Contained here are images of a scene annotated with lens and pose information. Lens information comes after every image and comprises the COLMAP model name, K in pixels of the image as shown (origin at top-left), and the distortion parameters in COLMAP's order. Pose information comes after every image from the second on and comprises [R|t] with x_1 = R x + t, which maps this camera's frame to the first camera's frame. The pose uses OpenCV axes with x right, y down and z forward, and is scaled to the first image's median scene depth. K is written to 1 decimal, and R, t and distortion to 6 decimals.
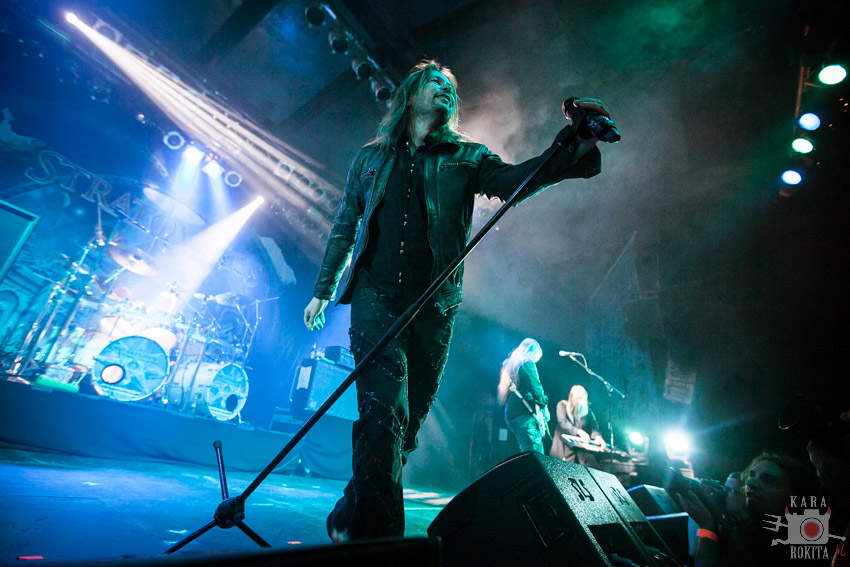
lens RADIAL K [[398.1, 0, 407.3], [0, 398.1, 282.4], [0, 0, 1]] dist [-0.024893, 0.000525]
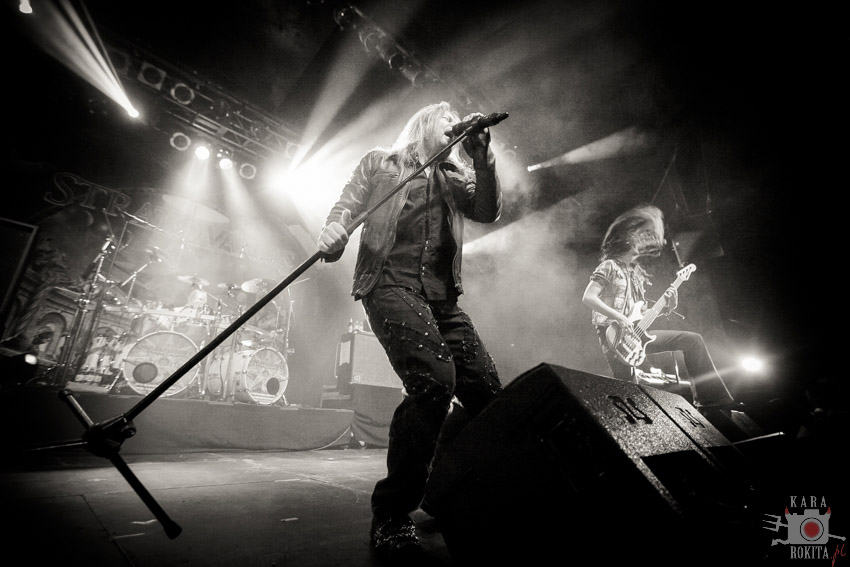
lens RADIAL K [[383.5, 0, 423.1], [0, 383.5, 289.0], [0, 0, 1]] dist [-0.026455, 0.000190]
pose [[0.981673, -0.163080, -0.098603, 0.057352], [0.169695, 0.983490, 0.062851, 0.065862], [0.086725, -0.078432, 0.993140, 0.097712]]
